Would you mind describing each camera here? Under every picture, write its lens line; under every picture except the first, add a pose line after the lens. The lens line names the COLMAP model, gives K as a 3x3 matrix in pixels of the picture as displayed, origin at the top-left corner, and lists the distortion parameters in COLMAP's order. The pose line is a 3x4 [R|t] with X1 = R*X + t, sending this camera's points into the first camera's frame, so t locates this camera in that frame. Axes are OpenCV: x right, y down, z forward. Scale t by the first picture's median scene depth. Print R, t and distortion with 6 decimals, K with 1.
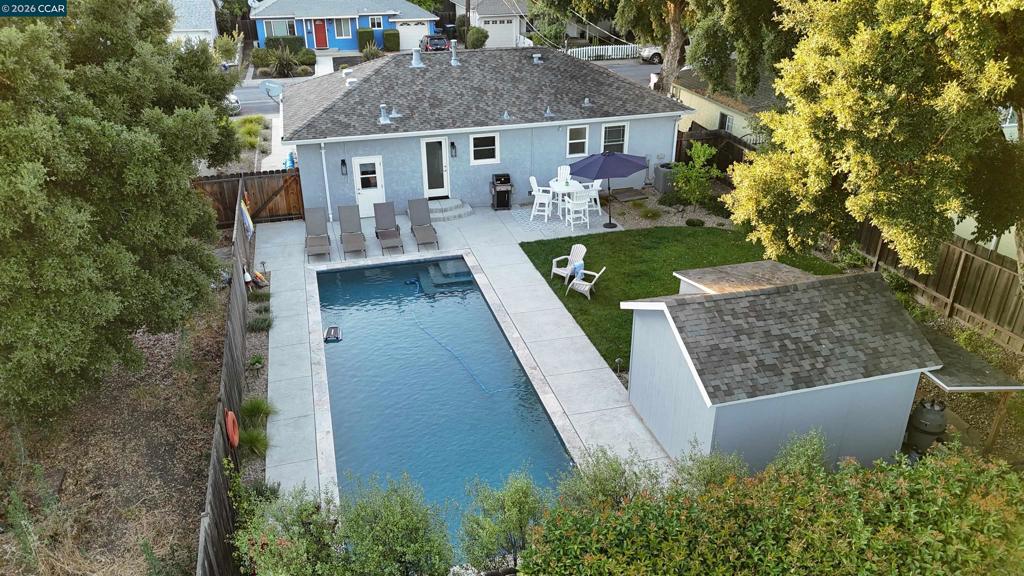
lens RADIAL K [[753.6, 0, 512.0], [0, 753.6, 293.0], [0, 0, 1]] dist [0.085148, -0.075845]
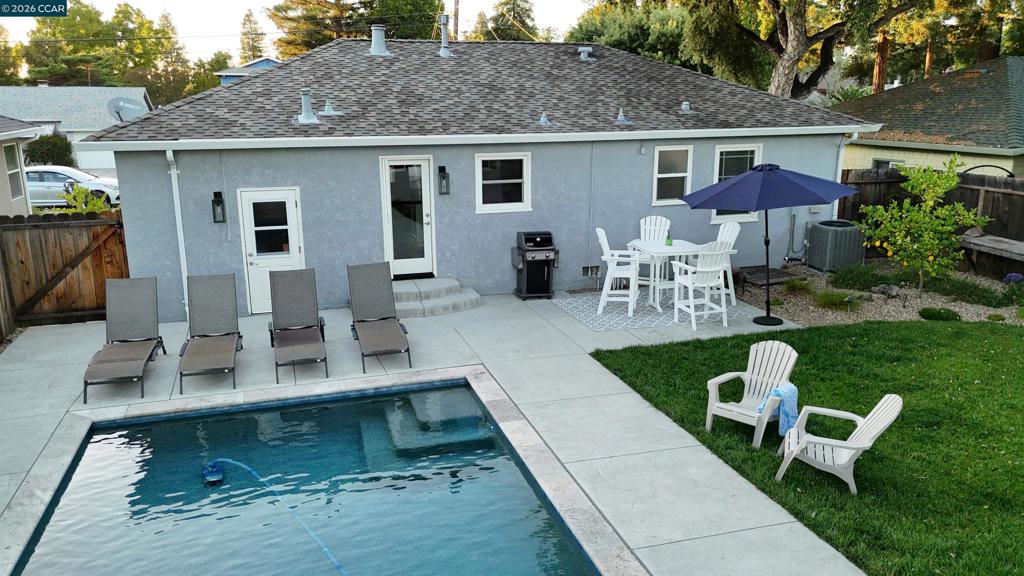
lens RADIAL K [[753.6, 0, 512.0], [0, 753.6, 293.0], [0, 0, 1]] dist [0.085148, -0.075845]
pose [[0.999526, -0.006459, 0.030112, -0.047528], [0.012557, 0.978268, -0.206966, -0.007879], [-0.028120, 0.207246, 0.977885, 0.517573]]
